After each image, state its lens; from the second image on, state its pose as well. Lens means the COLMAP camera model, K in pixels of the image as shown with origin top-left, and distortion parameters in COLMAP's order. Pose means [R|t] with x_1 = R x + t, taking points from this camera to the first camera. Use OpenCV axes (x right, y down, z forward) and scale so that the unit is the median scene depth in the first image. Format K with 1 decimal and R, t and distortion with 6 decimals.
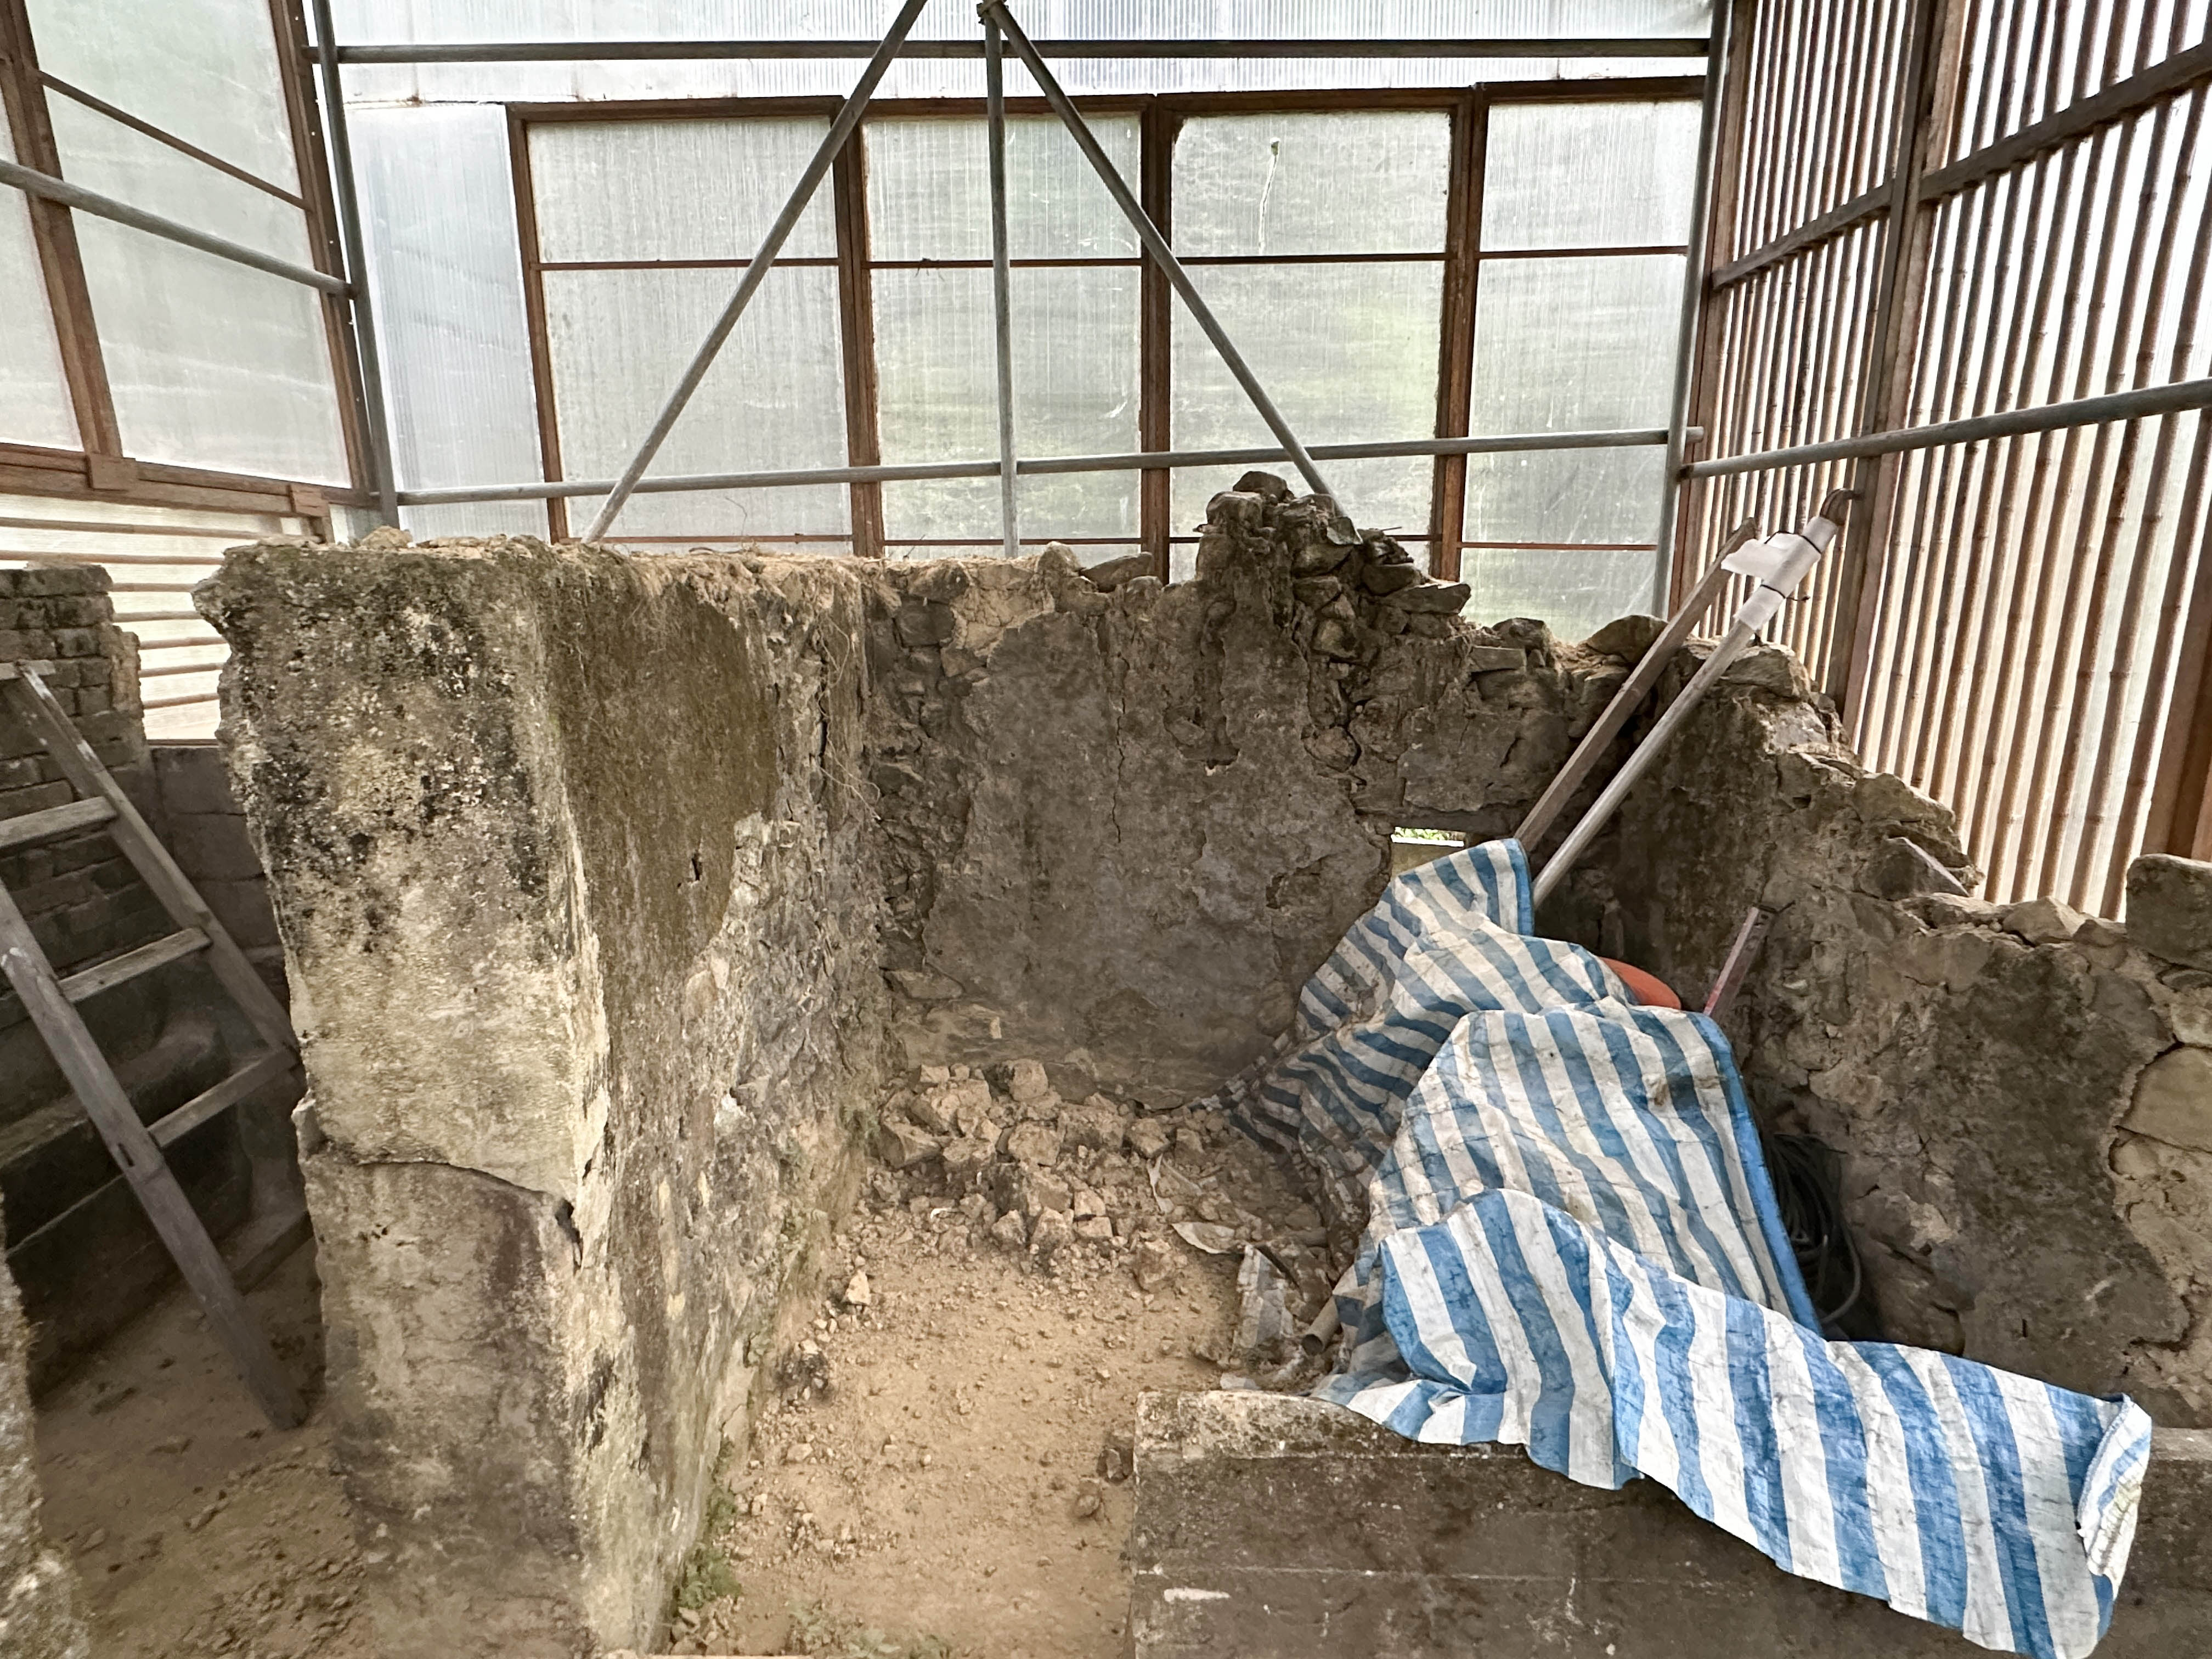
lens RADIAL K [[1196.7, 0, 1108.4], [0, 1196.7, 834.5], [0, 0, 1]] dist [0.002913, -0.000599]
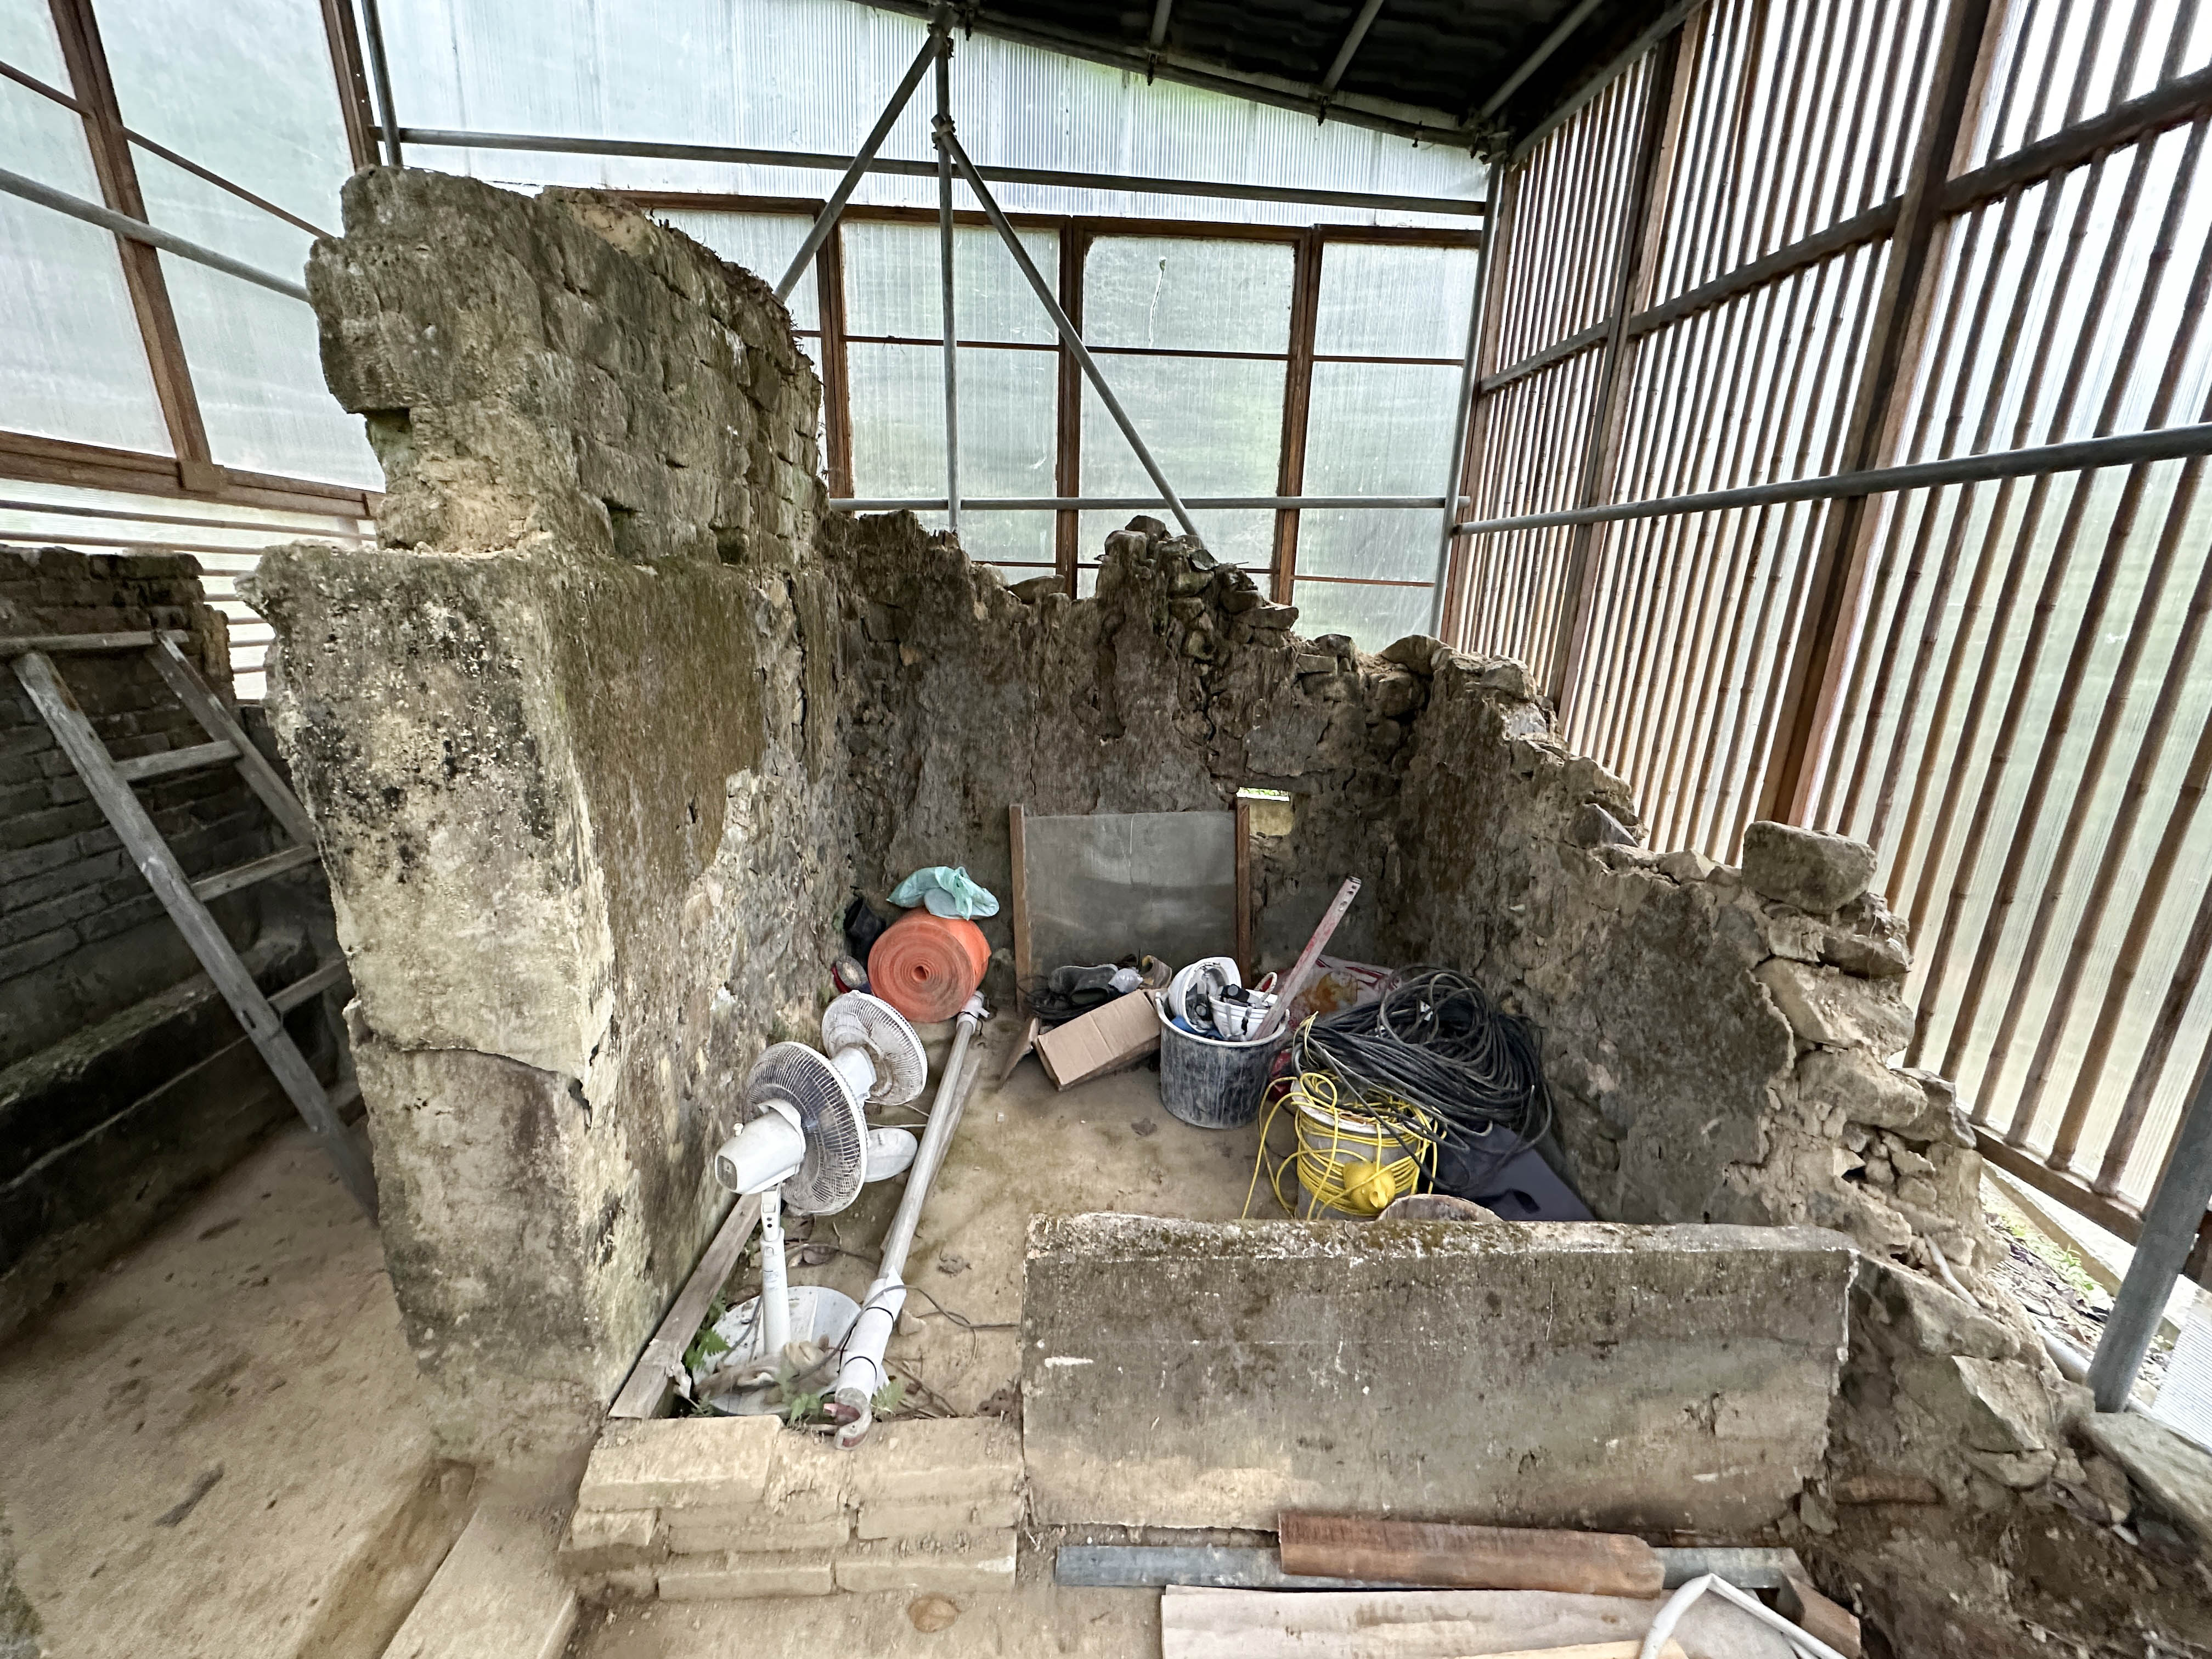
lens RADIAL K [[884.0, 0, 1108.5], [0, 884.0, 826.7], [0, 0, 1]] dist [0.001568, 0.000565]
pose [[0.996657, 0.014376, 0.080424, 0.012706], [-0.018242, 0.998702, 0.047551, -0.006311], [-0.079636, -0.048859, 0.995626, 0.014965]]
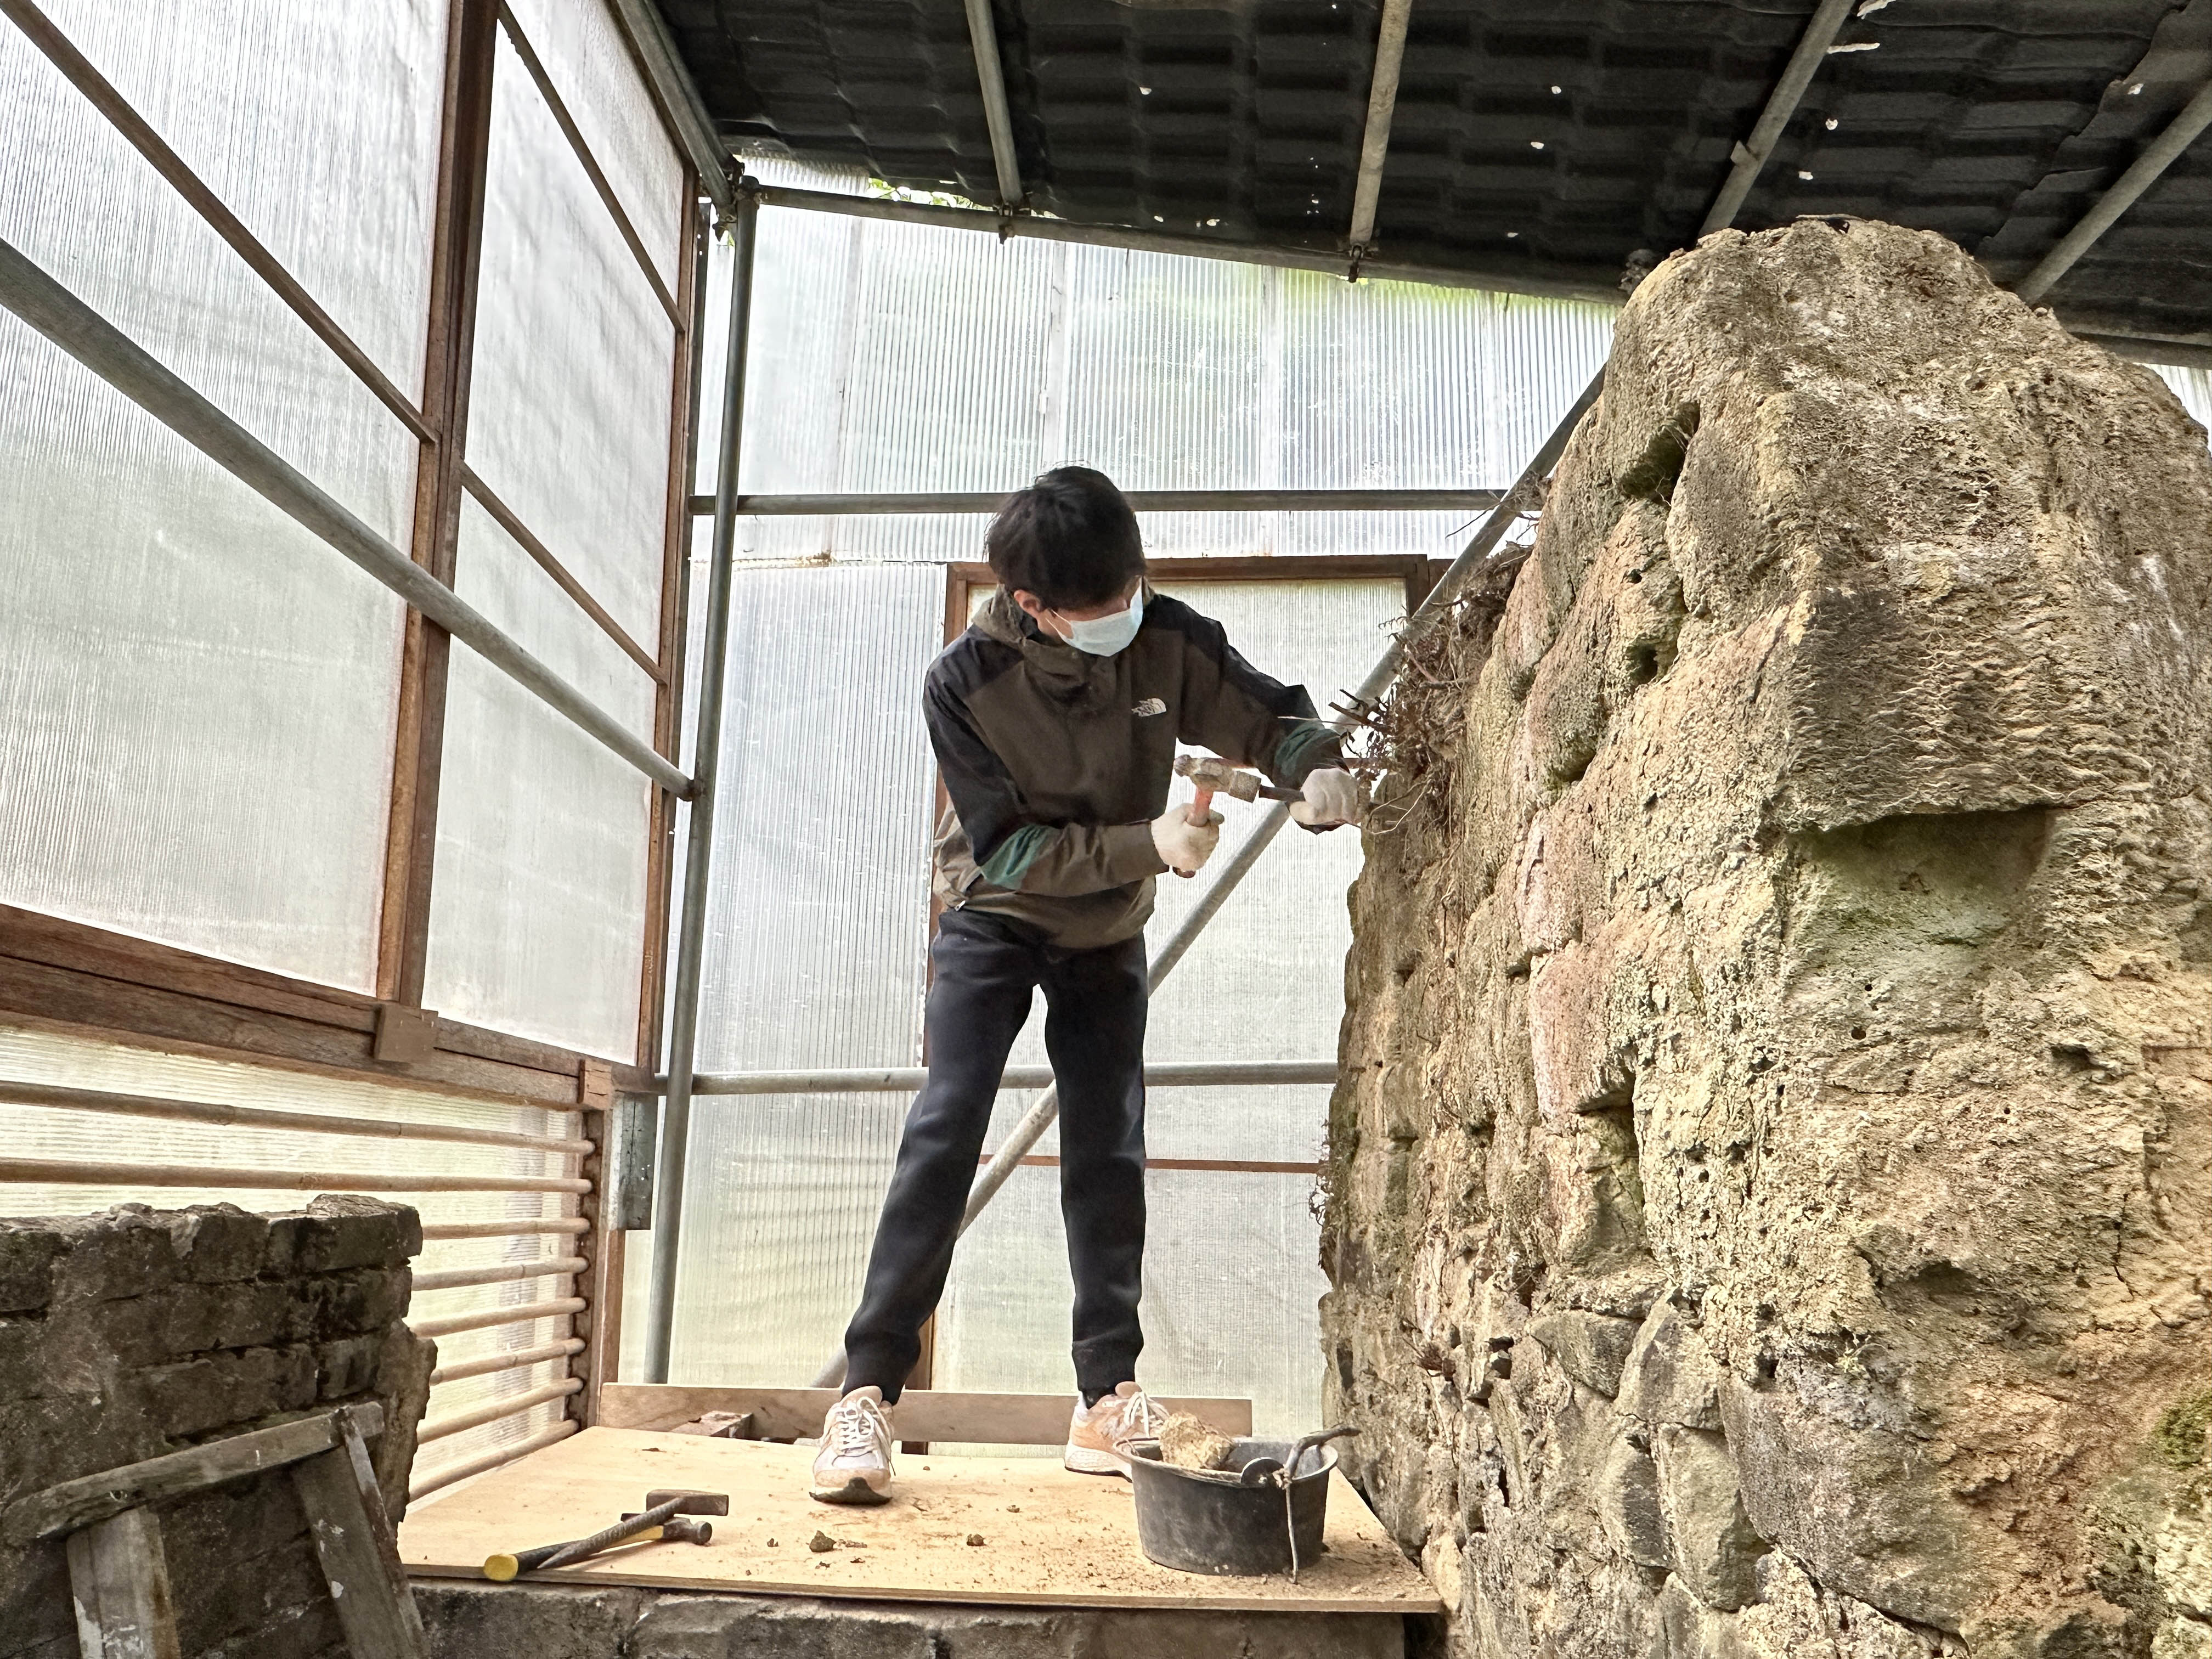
lens RADIAL K [[1519.2, 0, 1108.1], [0, 1519.2, 842.7], [0, 0, 1]] dist [-0.009462, 0.000652]
pose [[0.997802, 0.023721, -0.061880, -0.384962], [-0.047748, 0.904837, -0.423071, -0.079661], [0.045955, 0.425096, 0.903981, 0.272514]]
